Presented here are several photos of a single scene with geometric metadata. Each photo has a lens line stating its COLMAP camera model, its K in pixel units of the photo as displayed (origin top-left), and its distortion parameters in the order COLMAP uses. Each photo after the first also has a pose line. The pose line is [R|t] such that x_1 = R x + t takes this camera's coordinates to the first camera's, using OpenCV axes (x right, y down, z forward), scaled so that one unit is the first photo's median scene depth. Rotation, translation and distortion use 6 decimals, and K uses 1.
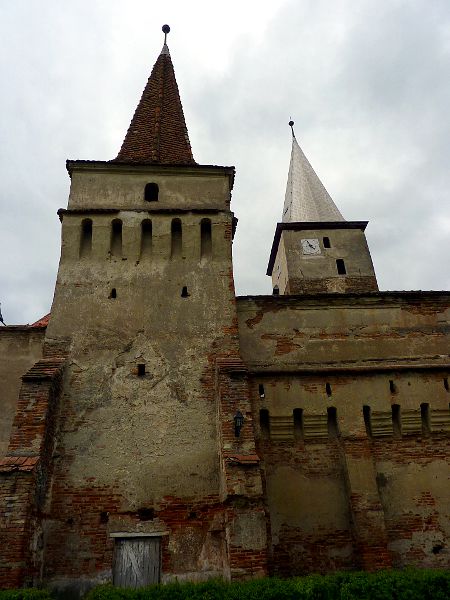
lens RADIAL K [[447.0, 0, 225.0], [0, 447.0, 300.0], [0, 0, 1]] dist [-0.022485, -0.009729]
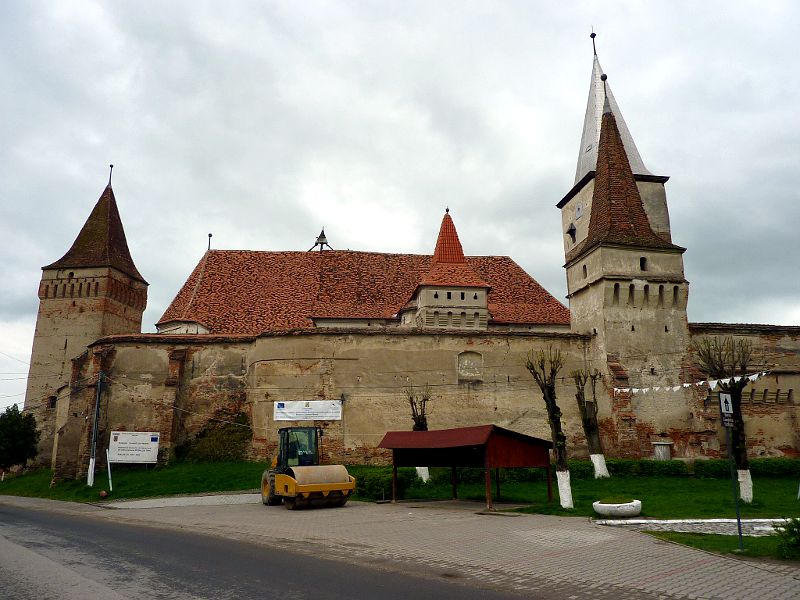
lens RADIAL K [[596.1, 0, 400.0], [0, 596.1, 300.0], [0, 0, 1]] dist [-0.022485, -0.009729]
pose [[0.992807, 0.068232, 0.098379, -1.497739], [-0.092459, 0.958988, 0.267942, -0.720801], [-0.076062, -0.275110, 0.958399, -1.341999]]
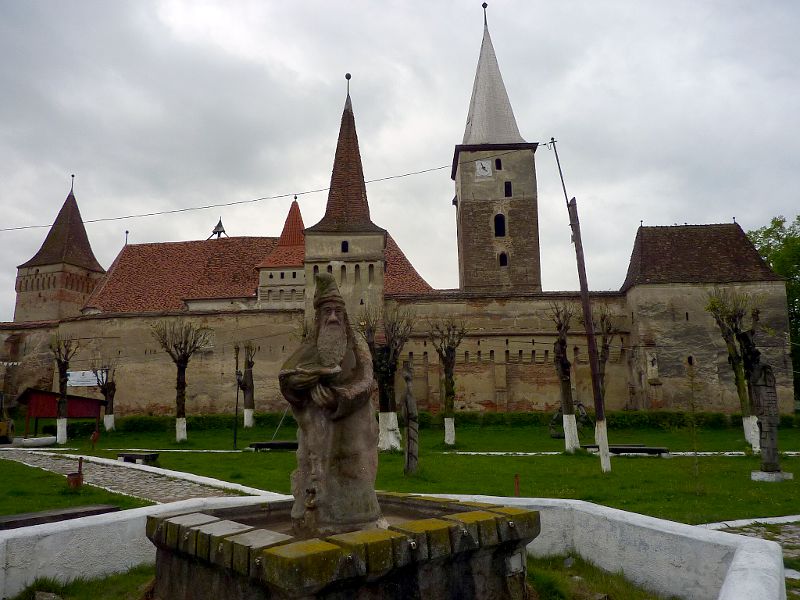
lens RADIAL K [[596.1, 0, 400.0], [0, 596.1, 300.0], [0, 0, 1]] dist [-0.022485, -0.009729]
pose [[0.997018, 0.014894, -0.075722, 0.327632], [0.011260, 0.942623, 0.333668, -1.023031], [0.076347, -0.333526, 0.939644, -1.790673]]
